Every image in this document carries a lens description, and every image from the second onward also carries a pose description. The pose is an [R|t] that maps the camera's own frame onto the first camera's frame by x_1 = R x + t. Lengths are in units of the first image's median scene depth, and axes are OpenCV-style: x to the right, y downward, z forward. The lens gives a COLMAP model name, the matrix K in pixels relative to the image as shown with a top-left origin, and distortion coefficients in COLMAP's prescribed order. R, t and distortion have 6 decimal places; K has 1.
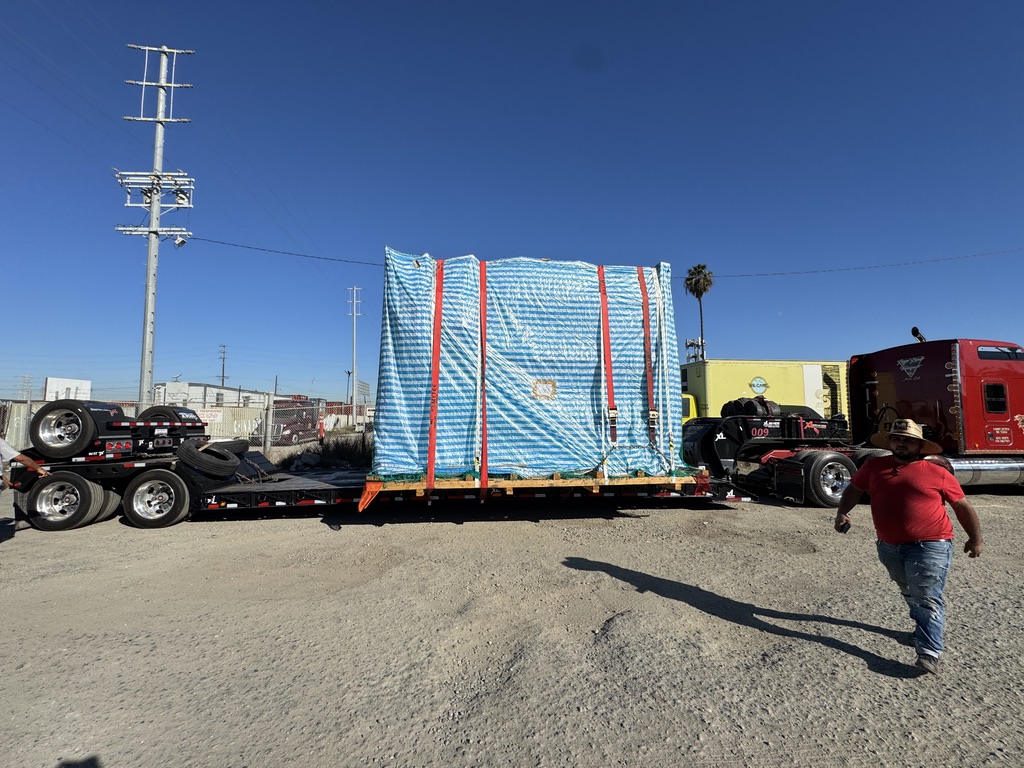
lens RADIAL K [[408.7, 0, 511.6], [0, 408.7, 383.1], [0, 0, 1]] dist [-0.010794, 0.000453]
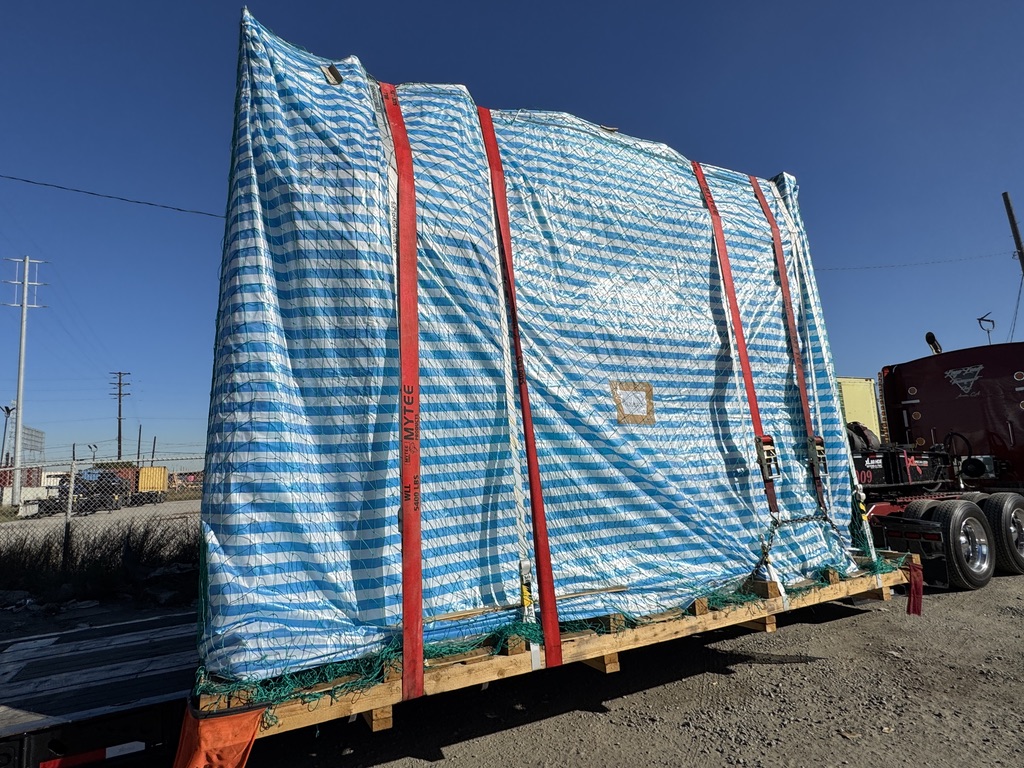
lens RADIAL K [[565.8, 0, 511.5], [0, 565.8, 379.5], [0, 0, 1]] dist [-0.004980, -0.000036]
pose [[0.937177, 0.008410, 0.348754, -0.265205], [0.018672, 0.997067, -0.074219, 0.034065], [-0.348355, 0.076069, 0.934271, 0.487335]]
